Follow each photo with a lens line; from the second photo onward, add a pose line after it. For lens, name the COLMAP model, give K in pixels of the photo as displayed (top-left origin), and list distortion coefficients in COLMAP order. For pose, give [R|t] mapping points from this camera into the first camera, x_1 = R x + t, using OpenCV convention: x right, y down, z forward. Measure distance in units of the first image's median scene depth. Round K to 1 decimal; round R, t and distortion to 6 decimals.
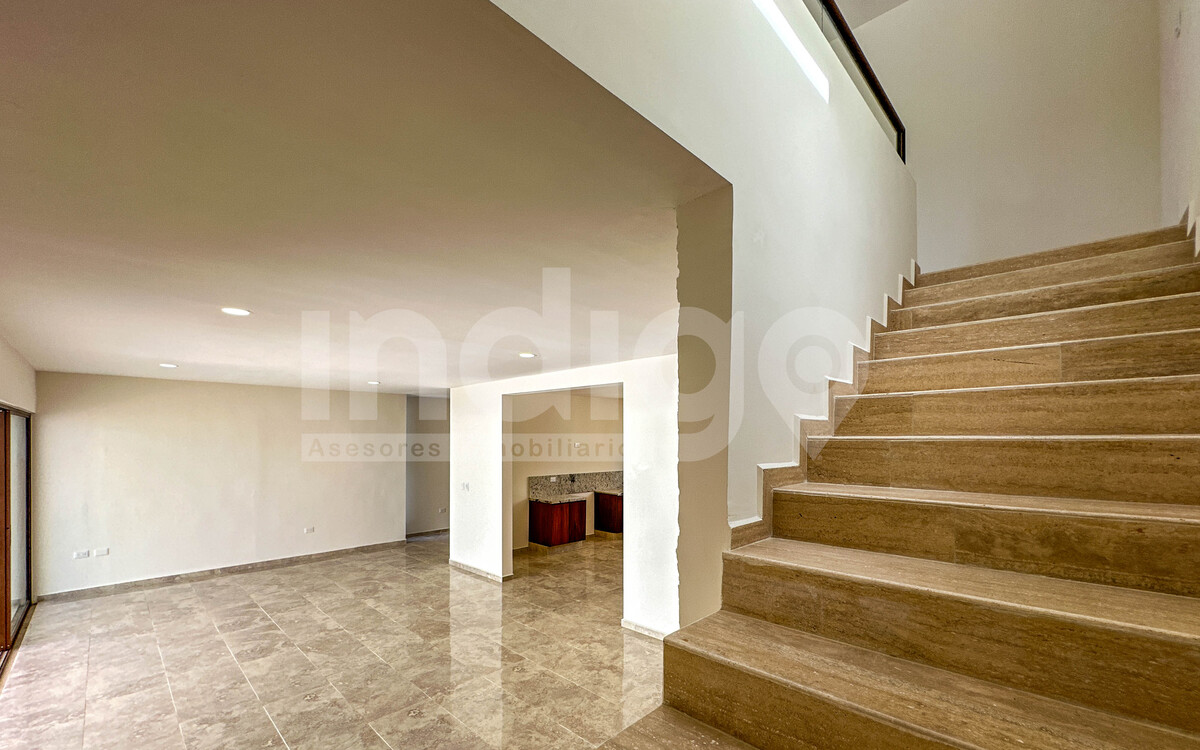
lens RADIAL K [[488.6, 0, 594.1], [0, 488.6, 435.9], [0, 0, 1]] dist [-0.005493, 0.002033]
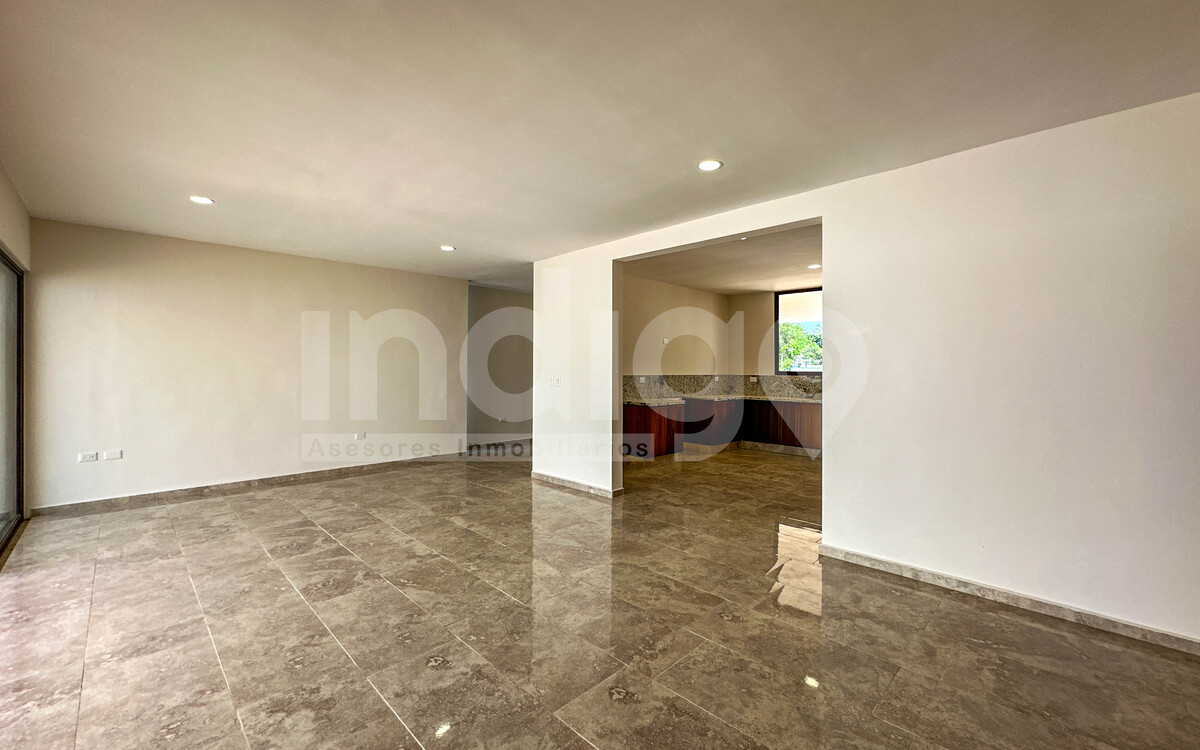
lens RADIAL K [[488.6, 0, 592.9], [0, 488.6, 366.0], [0, 0, 1]] dist [-0.005493, 0.002033]
pose [[0.999844, 0.001866, -0.017580, -0.358466], [-0.001861, 0.999998, 0.000346, 0.149595], [0.017580, -0.000313, 0.999845, 0.363964]]
